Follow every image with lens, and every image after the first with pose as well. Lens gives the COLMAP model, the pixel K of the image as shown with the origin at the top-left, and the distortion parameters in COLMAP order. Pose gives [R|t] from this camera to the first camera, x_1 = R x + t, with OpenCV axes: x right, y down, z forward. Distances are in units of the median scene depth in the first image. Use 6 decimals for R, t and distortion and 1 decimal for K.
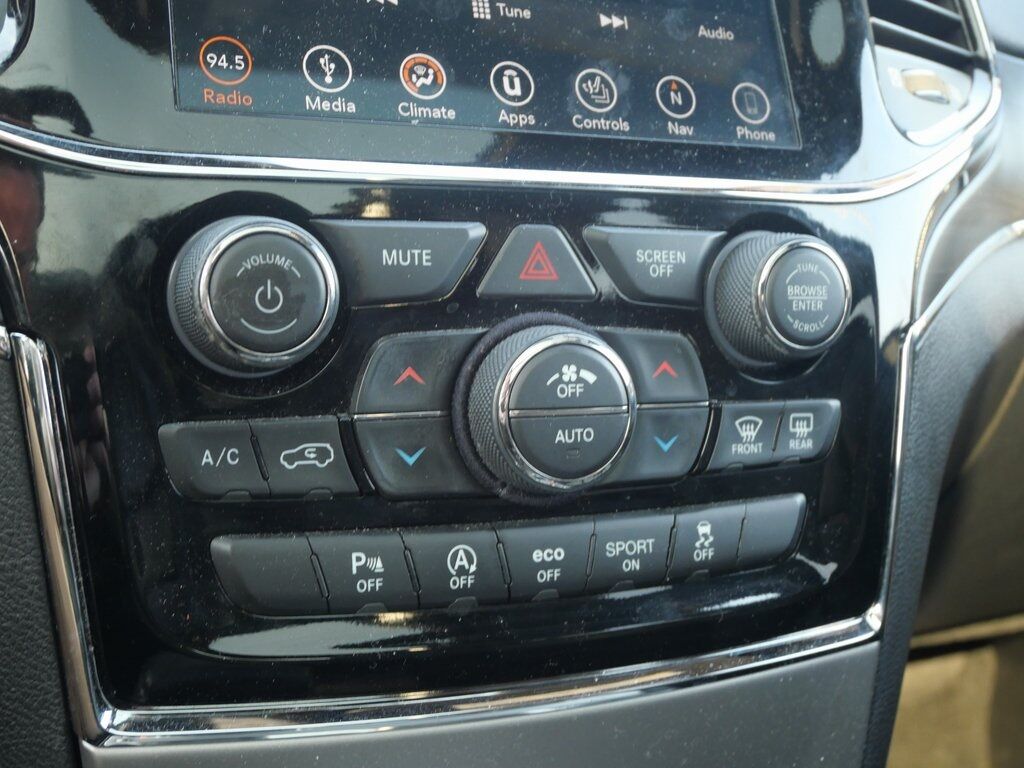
lens RADIAL K [[1288.3, 0, 512.0], [0, 1288.3, 384.0], [0, 0, 1]] dist [-0.013167, 0.002190]
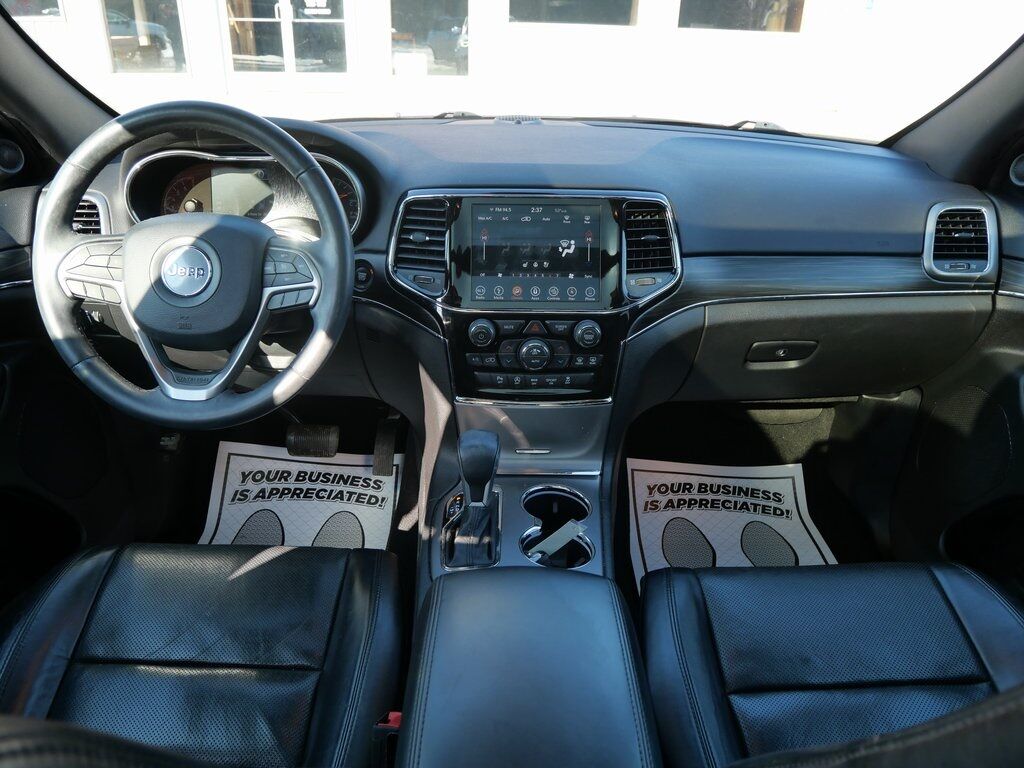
lens RADIAL K [[756.5, 0, 512.0], [0, 756.5, 384.0], [0, 0, 1]] dist [-0.062740, 0.041055]
pose [[0.907688, 0.139079, -0.395930, 1.219947], [-0.034910, 0.965239, 0.259028, -0.683364], [0.418192, -0.221295, 0.880990, -1.884794]]
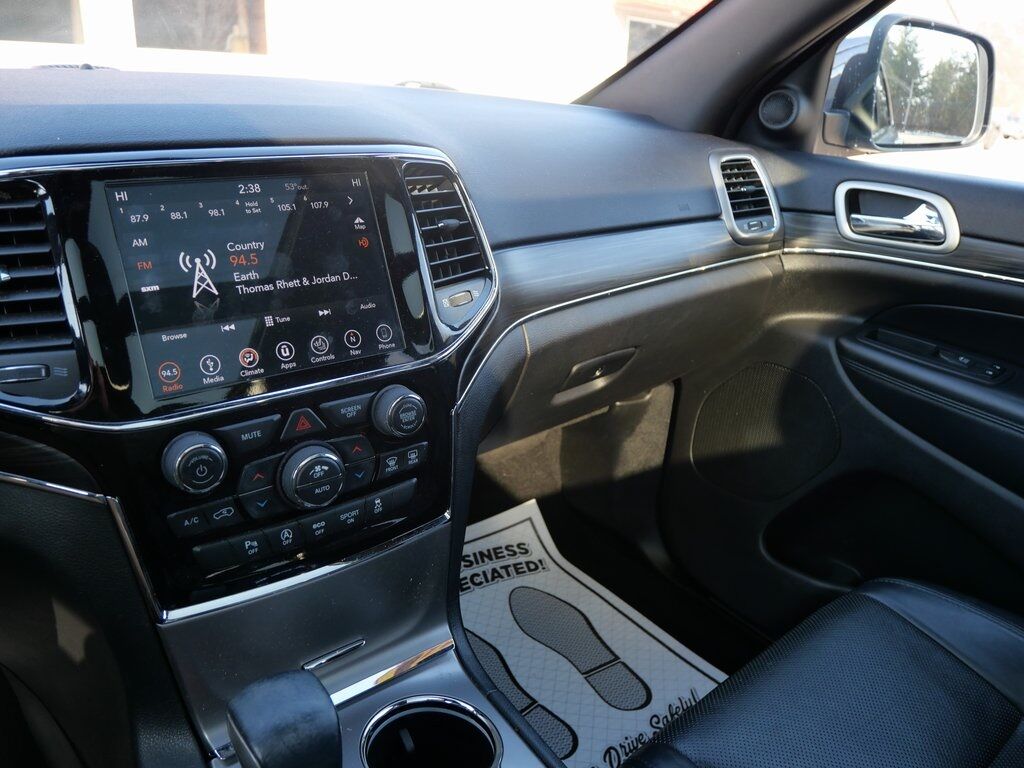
lens RADIAL K [[756.5, 0, 512.0], [0, 756.5, 384.0], [0, 0, 1]] dist [-0.062740, 0.041055]
pose [[0.972869, -0.100101, 0.208579, 0.124573], [0.051666, 0.972786, 0.225872, -0.501367], [-0.225512, -0.208967, 0.951565, -0.560337]]
